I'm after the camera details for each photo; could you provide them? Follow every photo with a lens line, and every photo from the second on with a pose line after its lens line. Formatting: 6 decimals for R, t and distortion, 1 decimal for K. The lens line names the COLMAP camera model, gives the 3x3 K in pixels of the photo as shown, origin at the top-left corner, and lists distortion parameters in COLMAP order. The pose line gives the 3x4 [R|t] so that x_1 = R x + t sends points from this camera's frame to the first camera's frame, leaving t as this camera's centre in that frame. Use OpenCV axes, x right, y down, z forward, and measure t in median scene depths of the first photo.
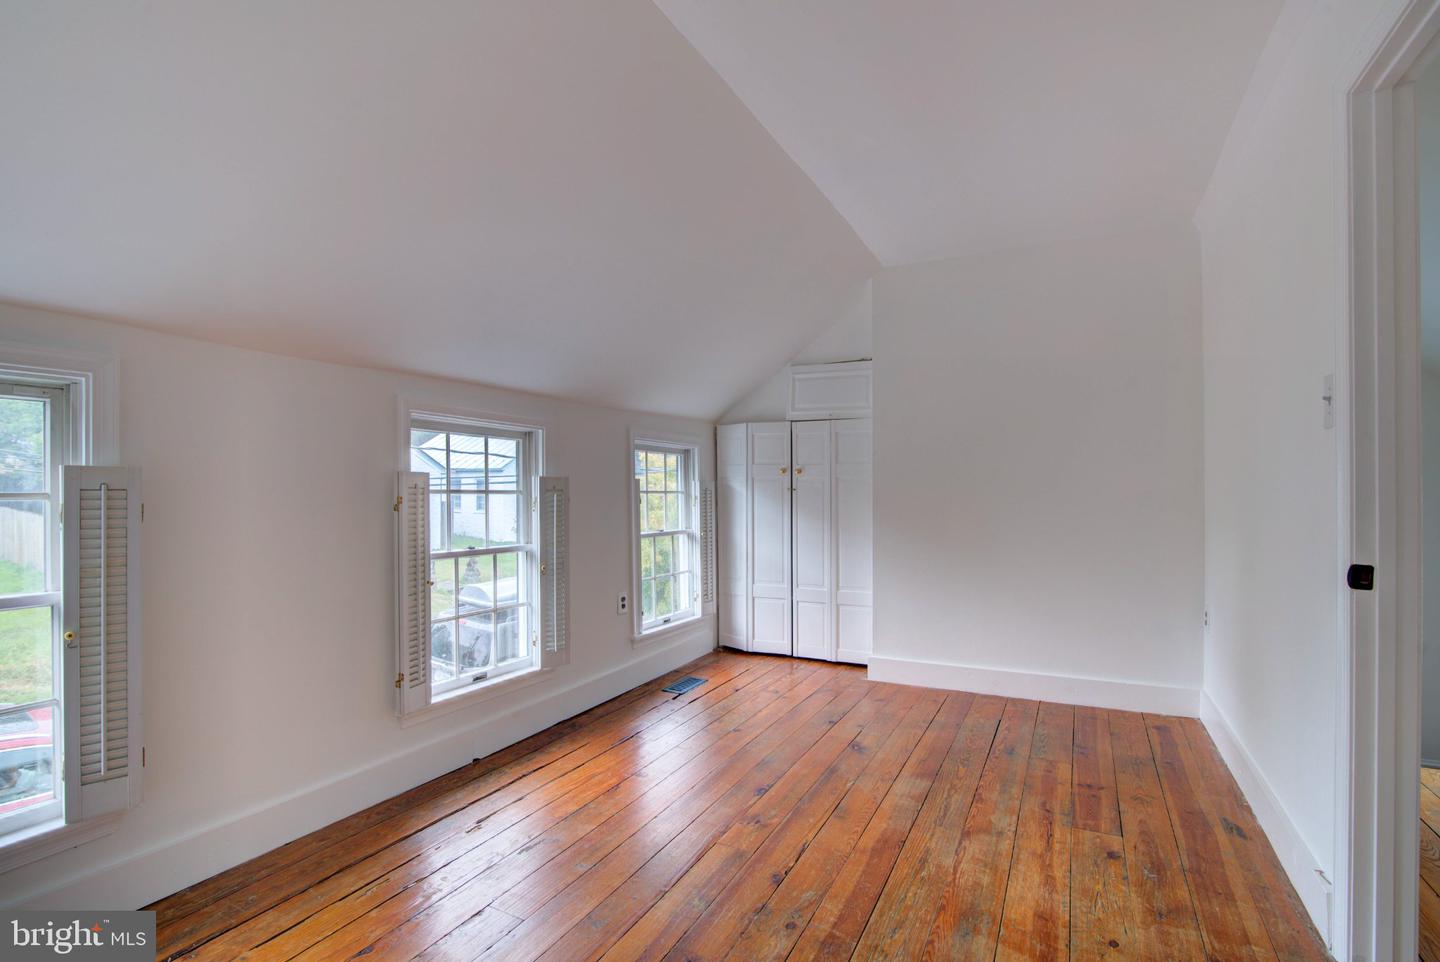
lens RADIAL K [[652.0, 0, 714.6], [0, 652.0, 494.5], [0, 0, 1]] dist [-0.017205, -0.000590]
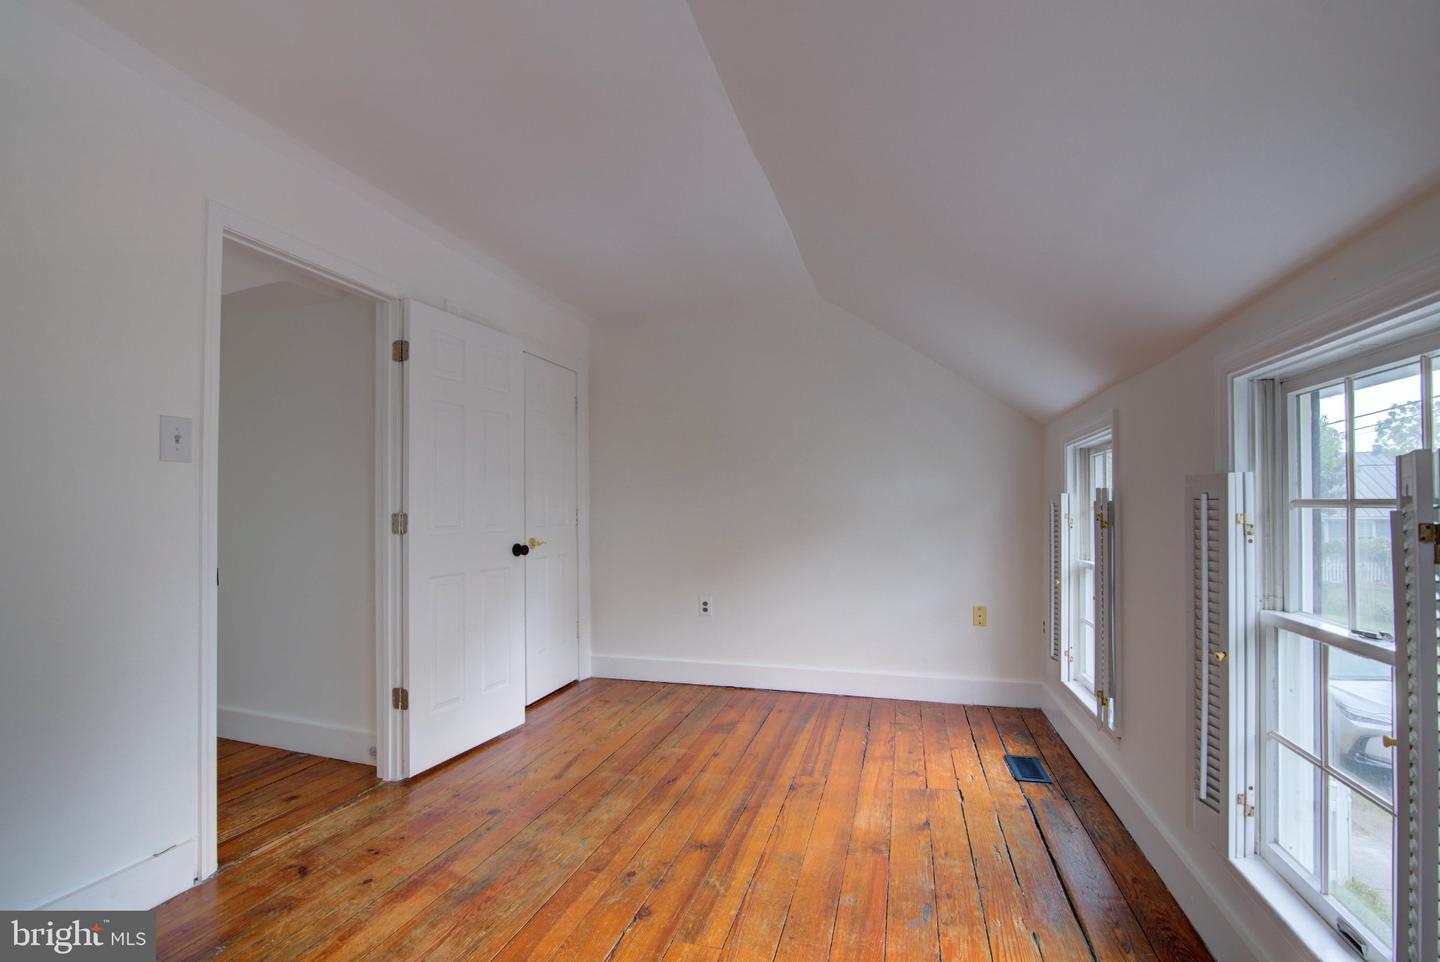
lens RADIAL K [[652.0, 0, 714.6], [0, 652.0, 494.5], [0, 0, 1]] dist [-0.017205, -0.000590]
pose [[-0.974151, 0.003928, -0.225863, 0.155184], [0.008282, 0.999798, -0.018330, -0.004975], [0.225746, -0.019727, -0.973986, 1.458281]]
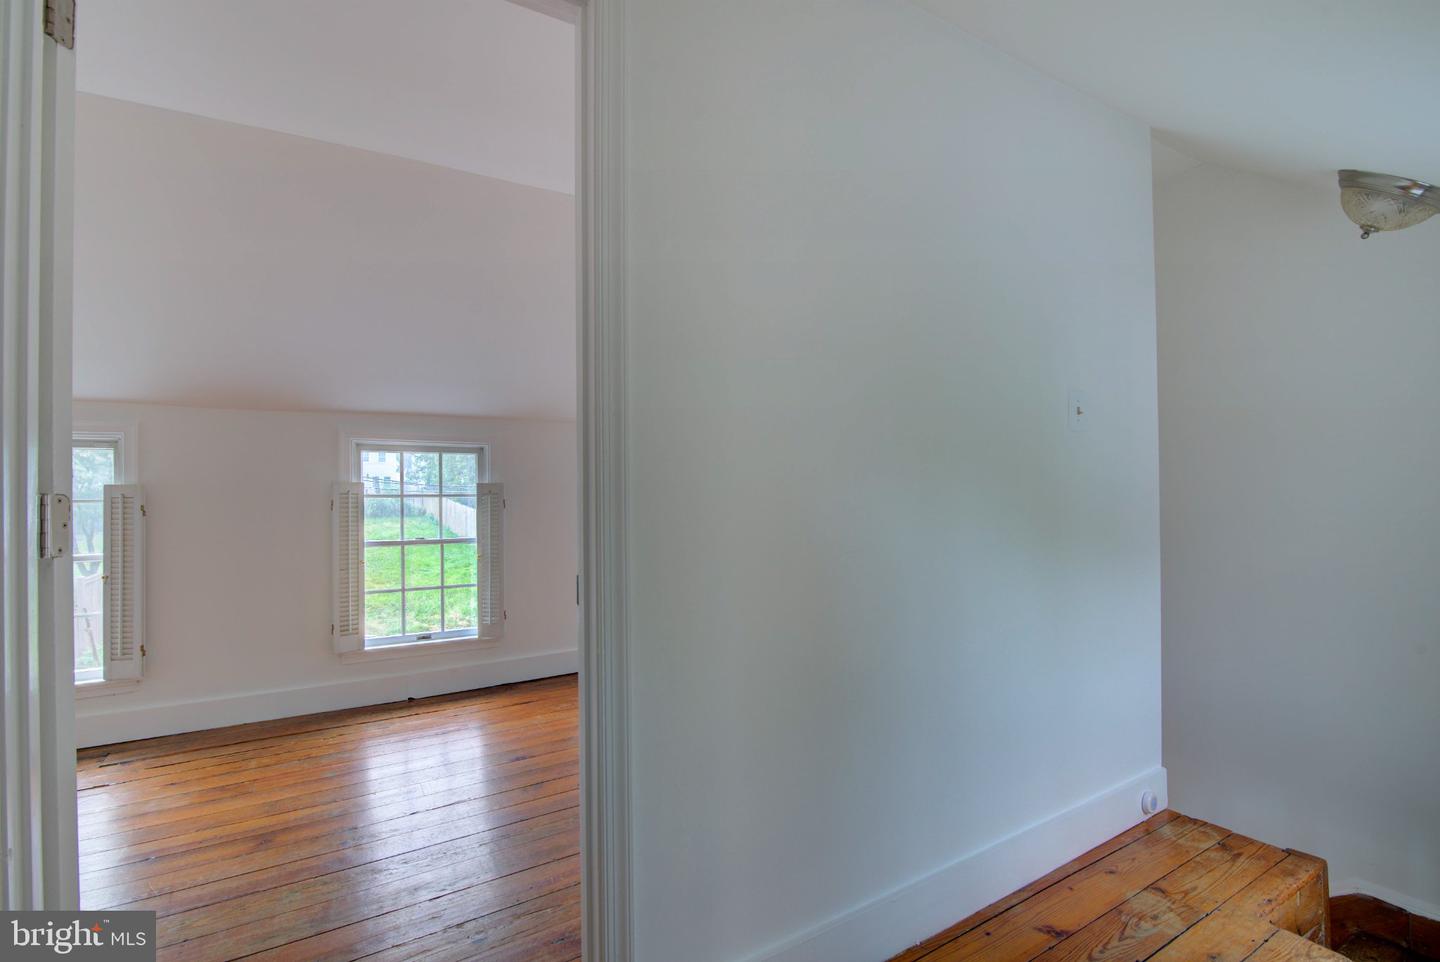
lens RADIAL K [[652.0, 0, 714.6], [0, 652.0, 494.5], [0, 0, 1]] dist [-0.017205, -0.000590]
pose [[0.859723, -0.008978, -0.510681, 0.908056], [0.010056, 0.999949, -0.000652, -0.000132], [0.510661, -0.004575, 0.859770, 0.196503]]
